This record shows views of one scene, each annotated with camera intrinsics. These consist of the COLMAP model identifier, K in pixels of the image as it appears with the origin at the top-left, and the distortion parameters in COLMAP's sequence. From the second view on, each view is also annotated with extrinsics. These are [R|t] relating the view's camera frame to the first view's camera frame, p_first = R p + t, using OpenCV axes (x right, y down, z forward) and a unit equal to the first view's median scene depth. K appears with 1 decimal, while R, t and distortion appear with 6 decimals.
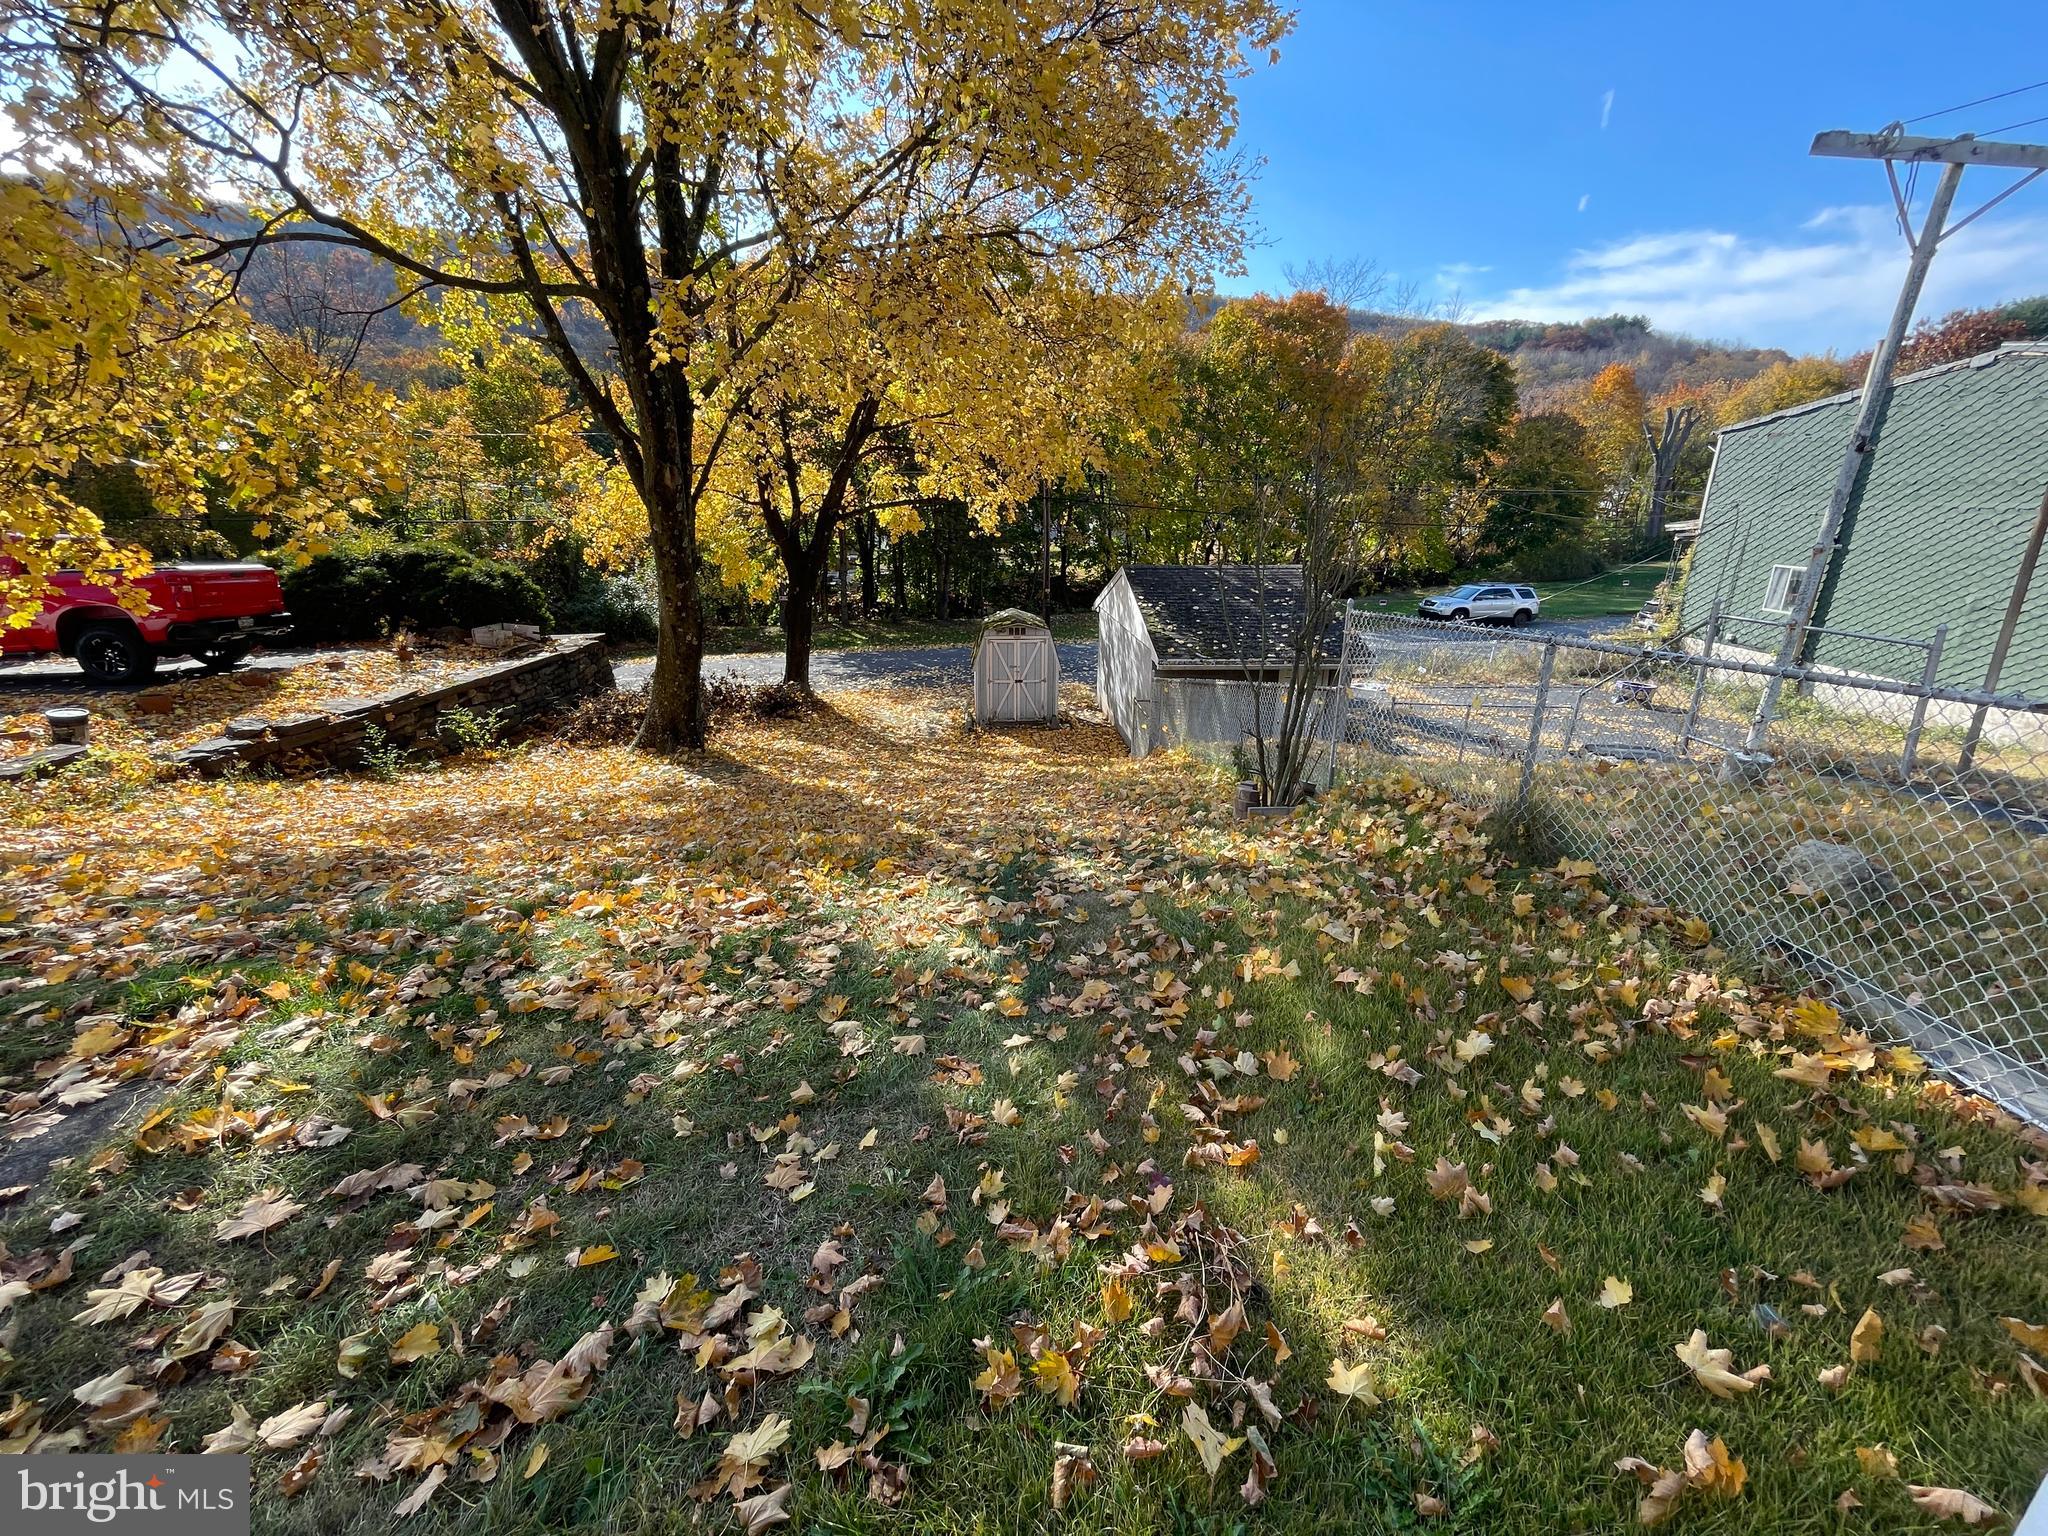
lens RADIAL K [[833.0, 0, 1019.7], [0, 833.0, 764.3], [0, 0, 1]] dist [-0.003734, -0.000328]
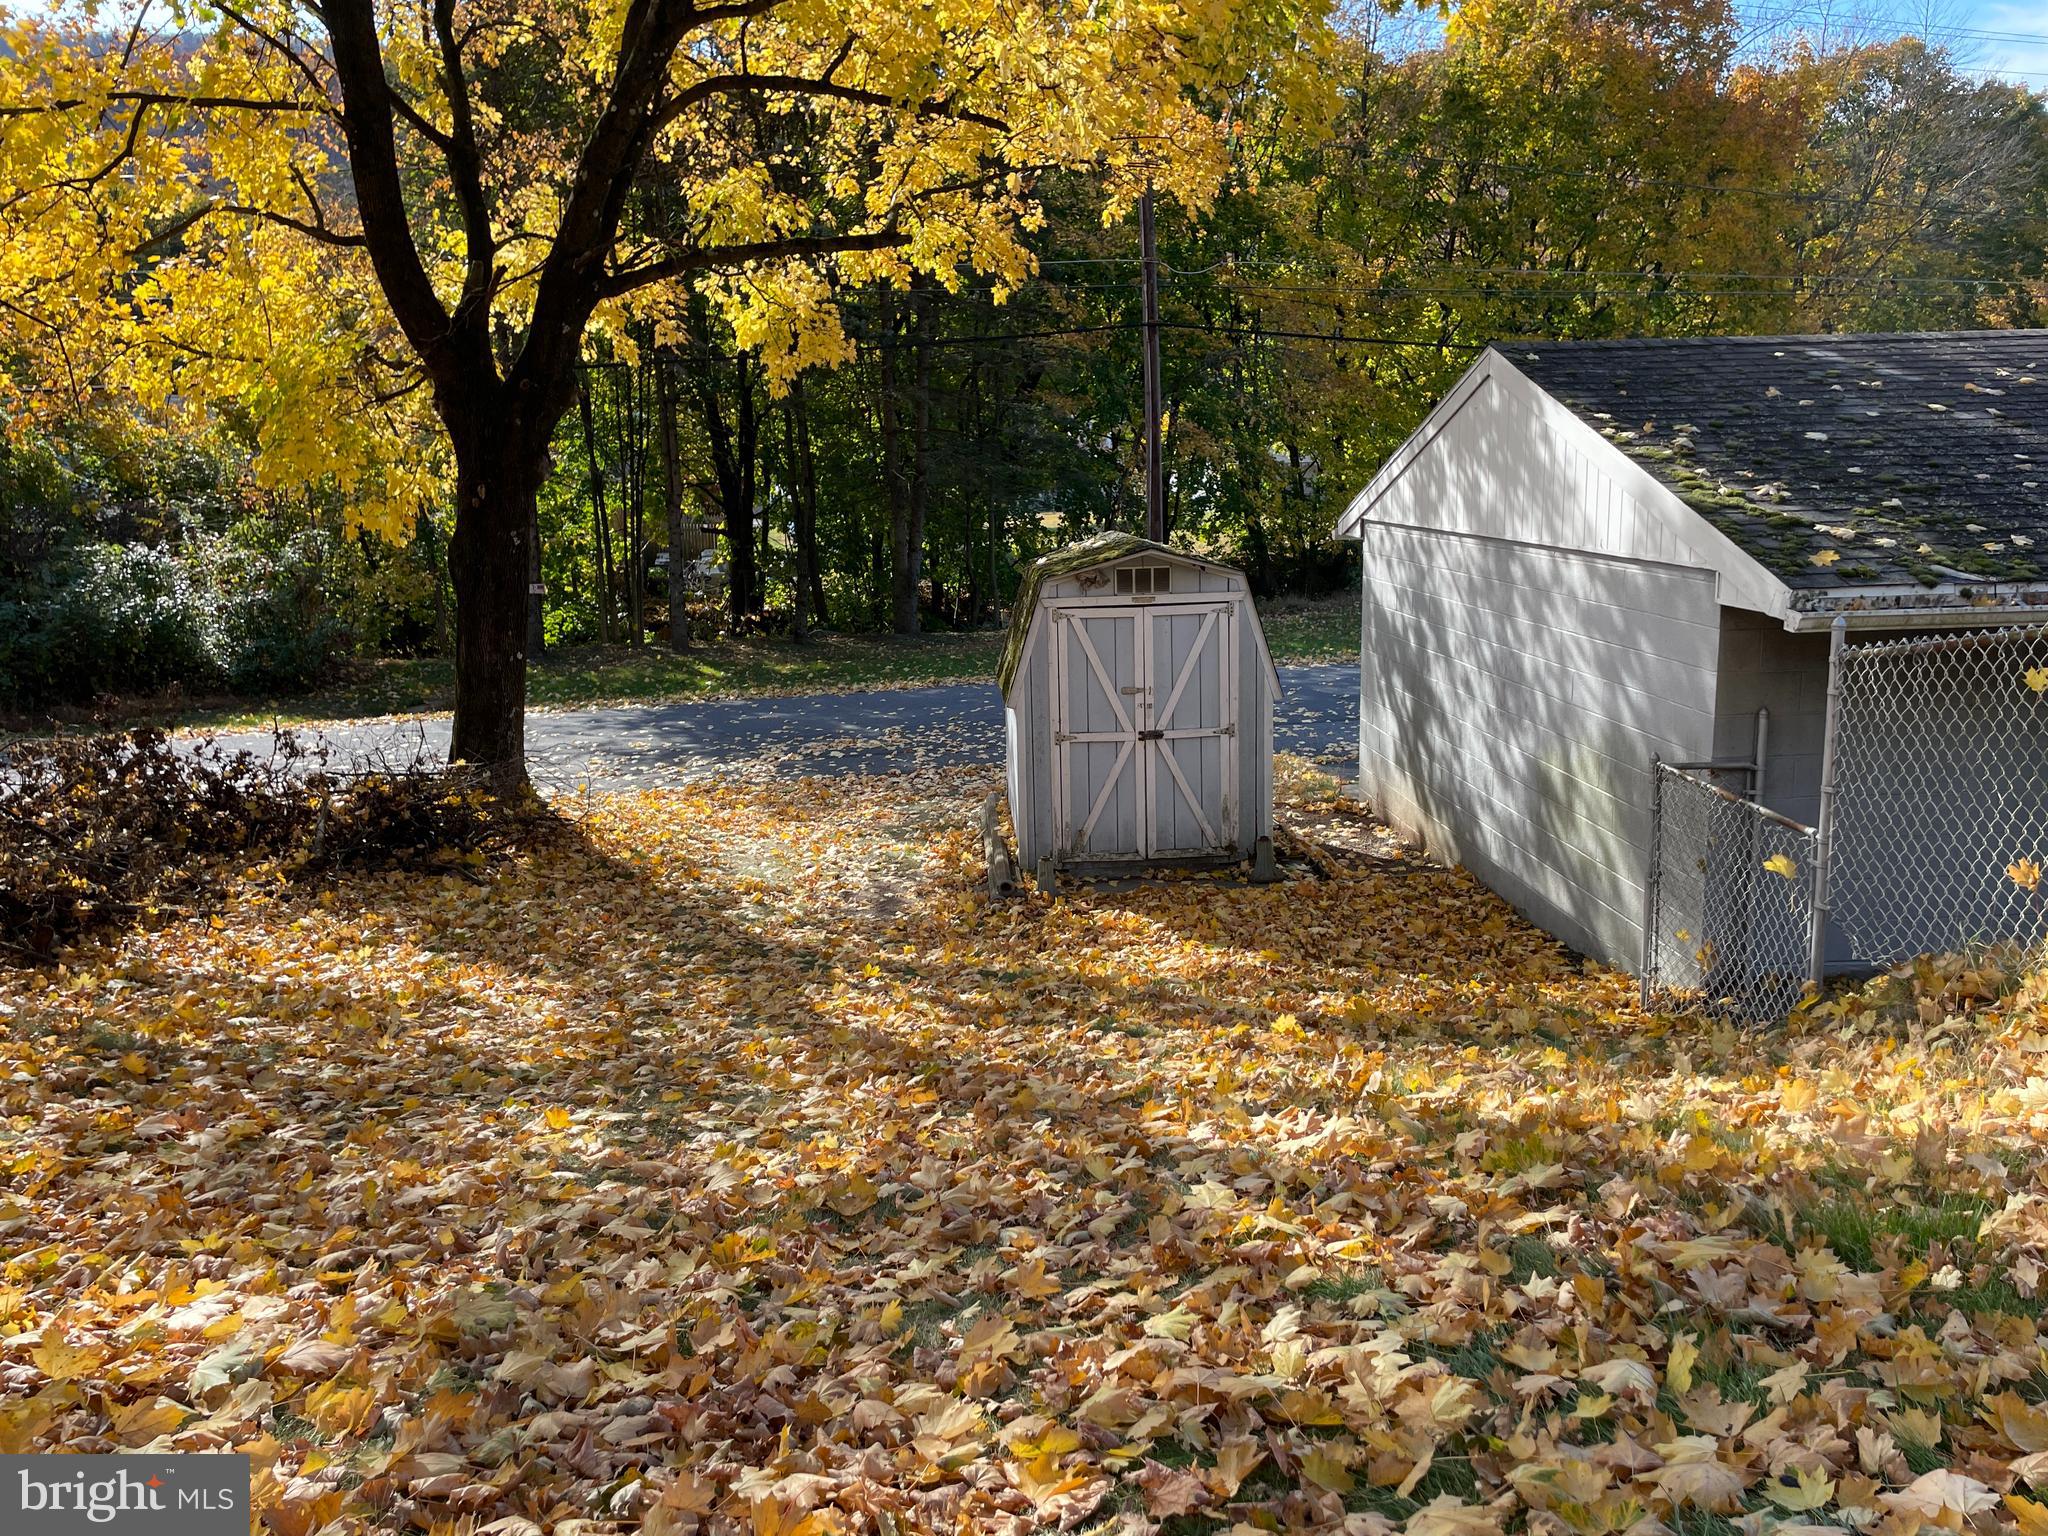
lens RADIAL K [[1537.1, 0, 1003.4], [0, 1537.1, 761.3], [0, 0, 1]] dist [0.108205, -0.164133]
pose [[0.999142, -0.029990, -0.028565, -0.043008], [0.026377, 0.992496, -0.119396, -0.021034], [0.031932, 0.118540, 0.992436, 0.424800]]
